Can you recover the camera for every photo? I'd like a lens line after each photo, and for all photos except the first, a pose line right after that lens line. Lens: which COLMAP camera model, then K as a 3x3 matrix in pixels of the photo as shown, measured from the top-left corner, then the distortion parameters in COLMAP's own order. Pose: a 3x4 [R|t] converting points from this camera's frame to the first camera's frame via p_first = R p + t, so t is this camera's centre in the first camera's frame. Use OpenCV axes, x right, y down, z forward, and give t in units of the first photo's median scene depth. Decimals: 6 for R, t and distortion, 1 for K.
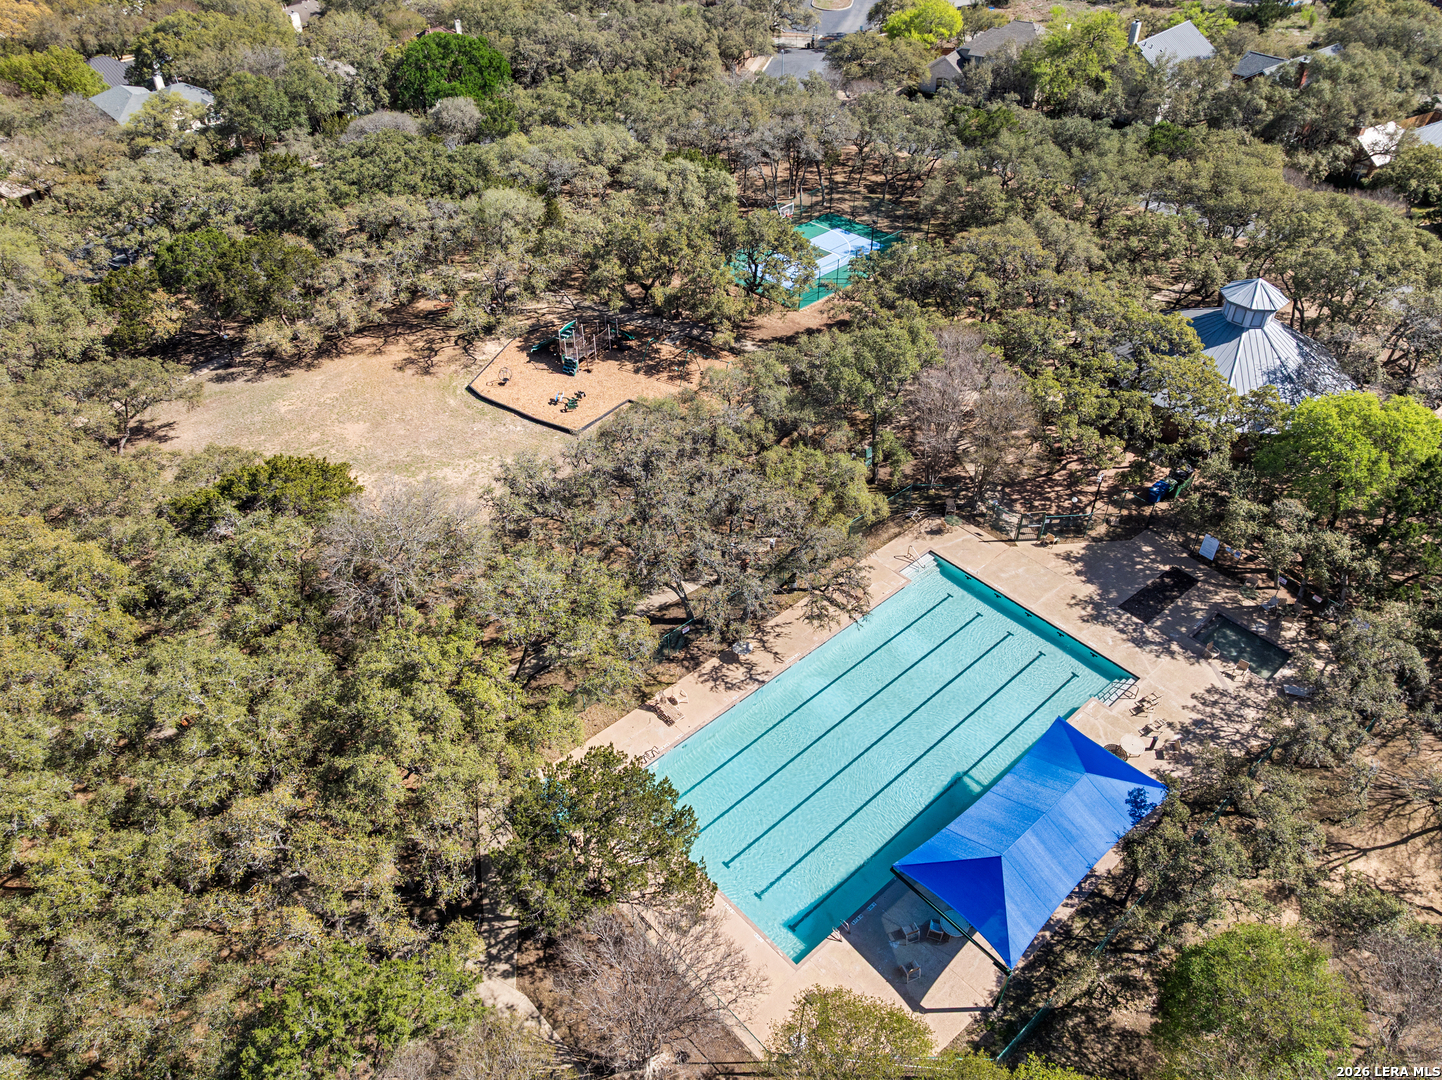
lens RADIAL K [[1016.3, 0, 721.0], [0, 1016.3, 540.0], [0, 0, 1]] dist [-0.046184, 0.005658]
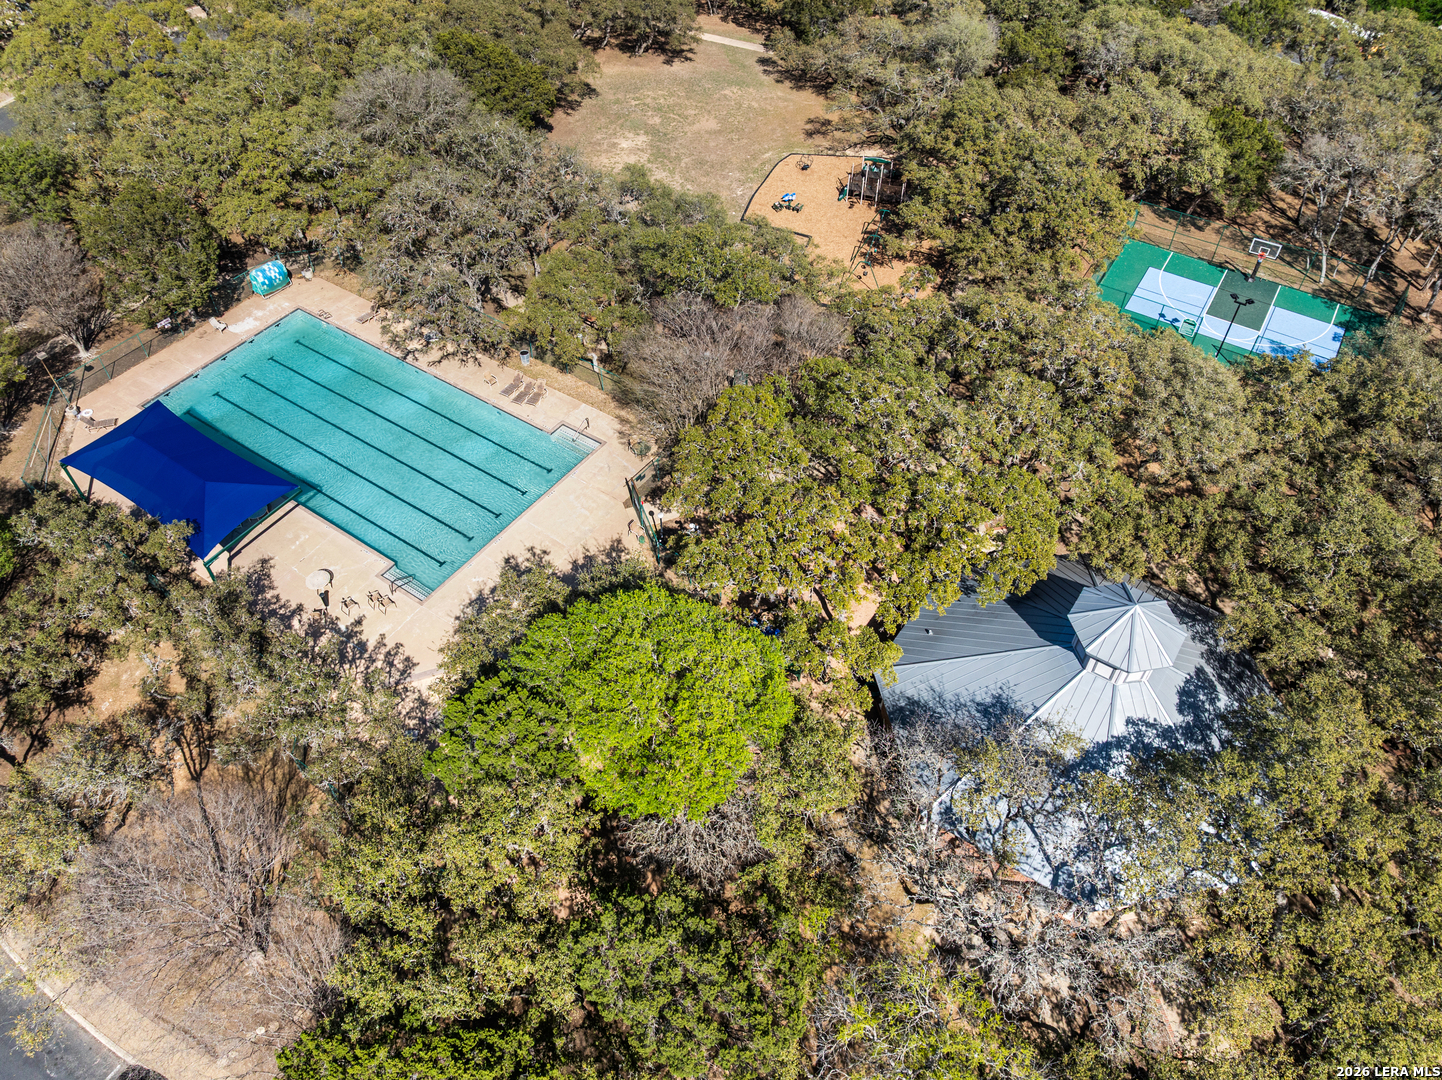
lens RADIAL K [[1016.3, 0, 721.0], [0, 1016.3, 540.0], [0, 0, 1]] dist [-0.046184, 0.005658]
pose [[0.244397, 0.724521, -0.644469, 1.077708], [-0.629342, 0.624141, 0.463007, -0.522857], [0.737698, 0.292434, 0.608510, 0.631317]]
